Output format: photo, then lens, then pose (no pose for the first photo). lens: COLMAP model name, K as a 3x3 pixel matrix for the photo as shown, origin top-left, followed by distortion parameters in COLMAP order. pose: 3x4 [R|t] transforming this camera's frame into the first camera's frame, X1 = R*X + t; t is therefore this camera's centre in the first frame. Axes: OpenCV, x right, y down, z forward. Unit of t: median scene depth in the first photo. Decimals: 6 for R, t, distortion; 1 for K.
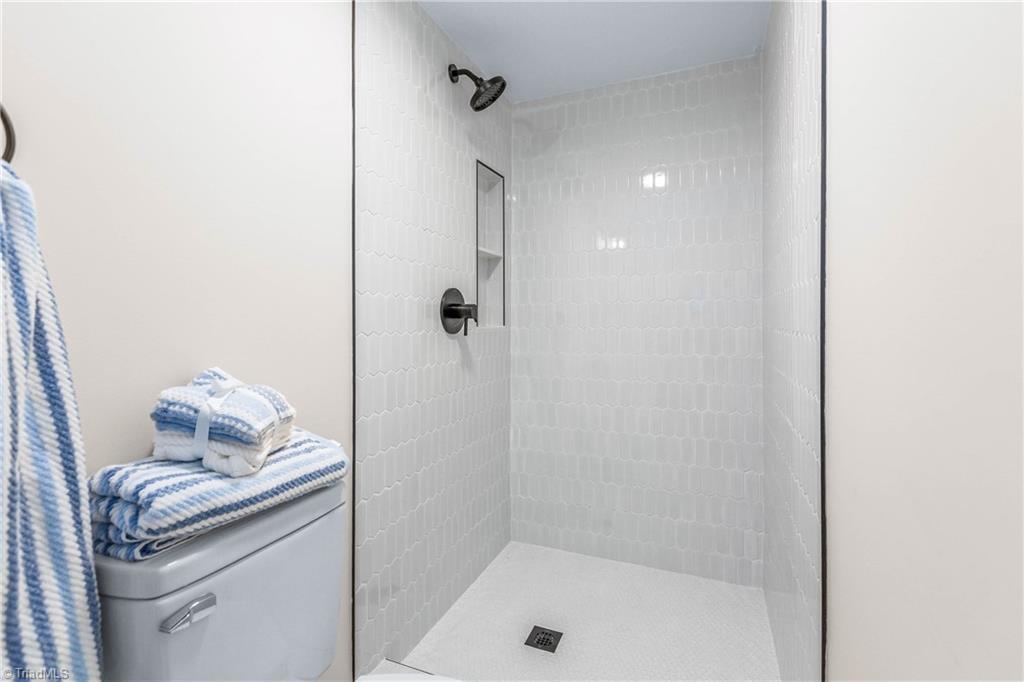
lens RADIAL K [[473.6, 0, 511.6], [0, 473.6, 318.9], [0, 0, 1]] dist [0.002260, -0.000462]
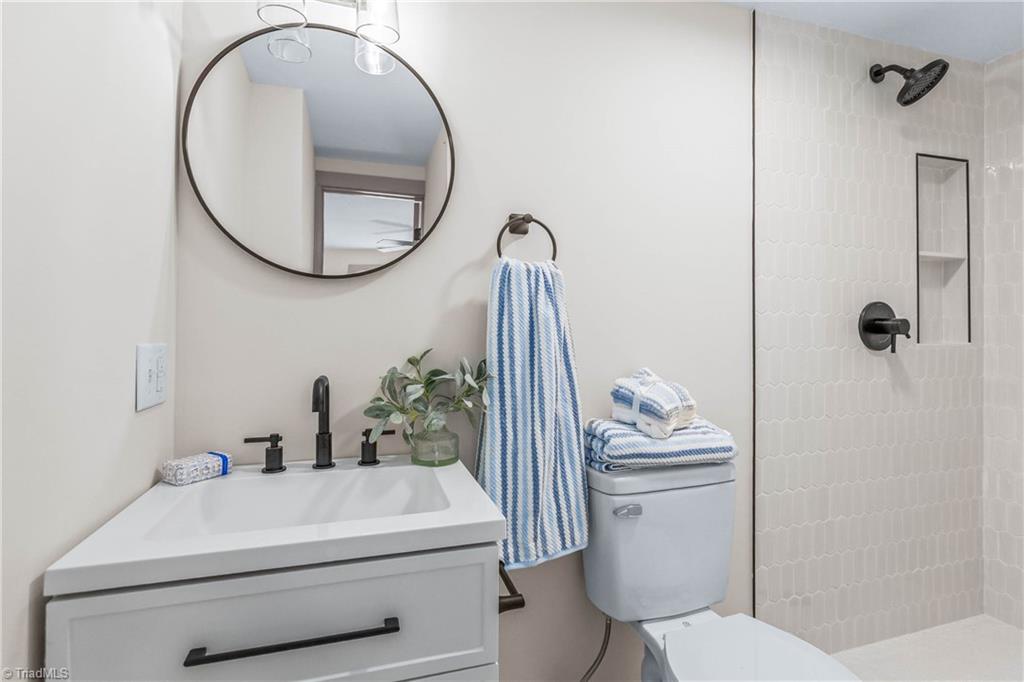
lens RADIAL K [[474.2, 0, 512.0], [0, 474.2, 341.0], [0, 0, 1]] dist [-0.003631, -0.001162]
pose [[0.637382, 0.017907, -0.770340, 0.319545], [0.000984, 0.999710, 0.024053, -0.024822], [0.770547, -0.016089, 0.637180, -0.353278]]
